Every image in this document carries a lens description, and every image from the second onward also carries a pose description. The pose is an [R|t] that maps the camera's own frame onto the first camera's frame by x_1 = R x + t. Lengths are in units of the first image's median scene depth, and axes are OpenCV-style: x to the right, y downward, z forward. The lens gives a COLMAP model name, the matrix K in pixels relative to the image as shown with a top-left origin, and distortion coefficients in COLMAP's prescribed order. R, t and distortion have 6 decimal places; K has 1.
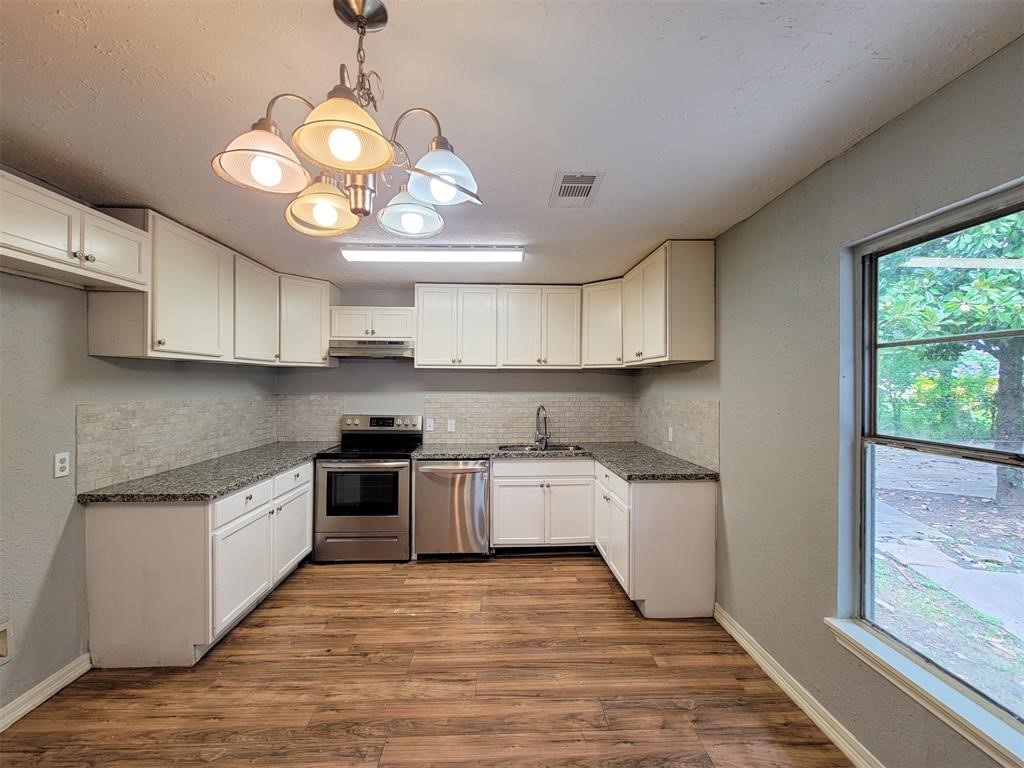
lens RADIAL K [[408.3, 0, 513.8], [0, 408.3, 387.9], [0, 0, 1]] dist [-0.001220, -0.000564]
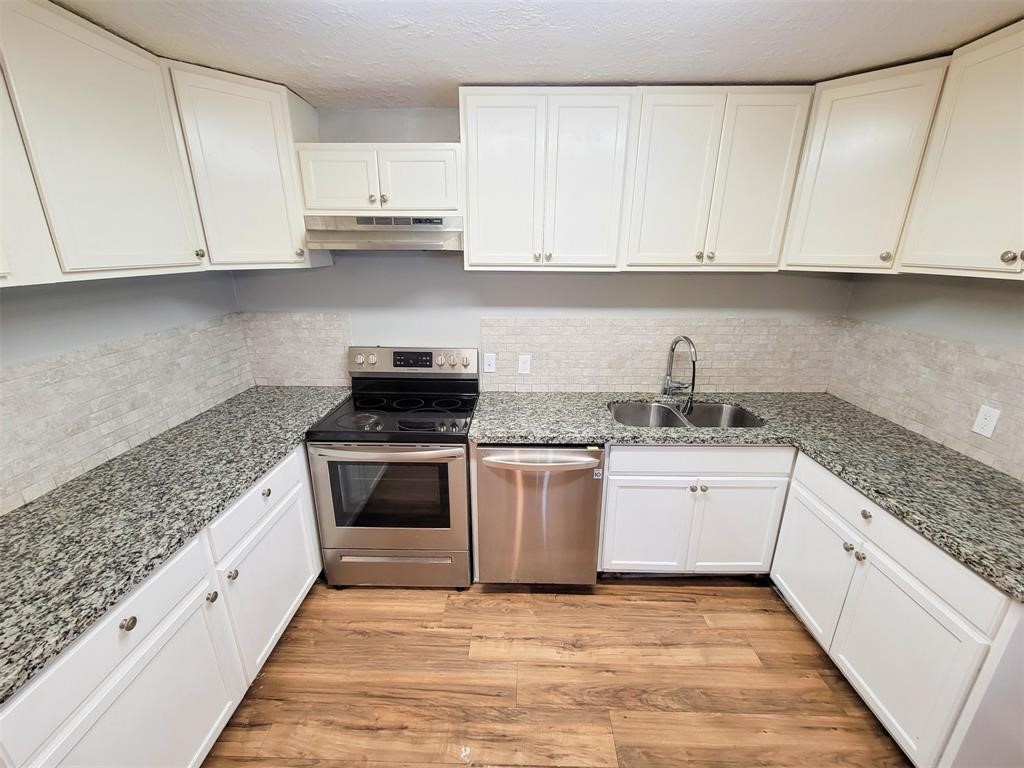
lens RADIAL K [[408.3, 0, 513.8], [0, 408.3, 387.9], [0, 0, 1]] dist [-0.001220, -0.000564]
pose [[0.997398, 0.023775, -0.068065, -0.142024], [-0.001769, 0.951852, 0.306553, -0.068954], [0.072076, -0.305635, 0.949417, 0.457198]]
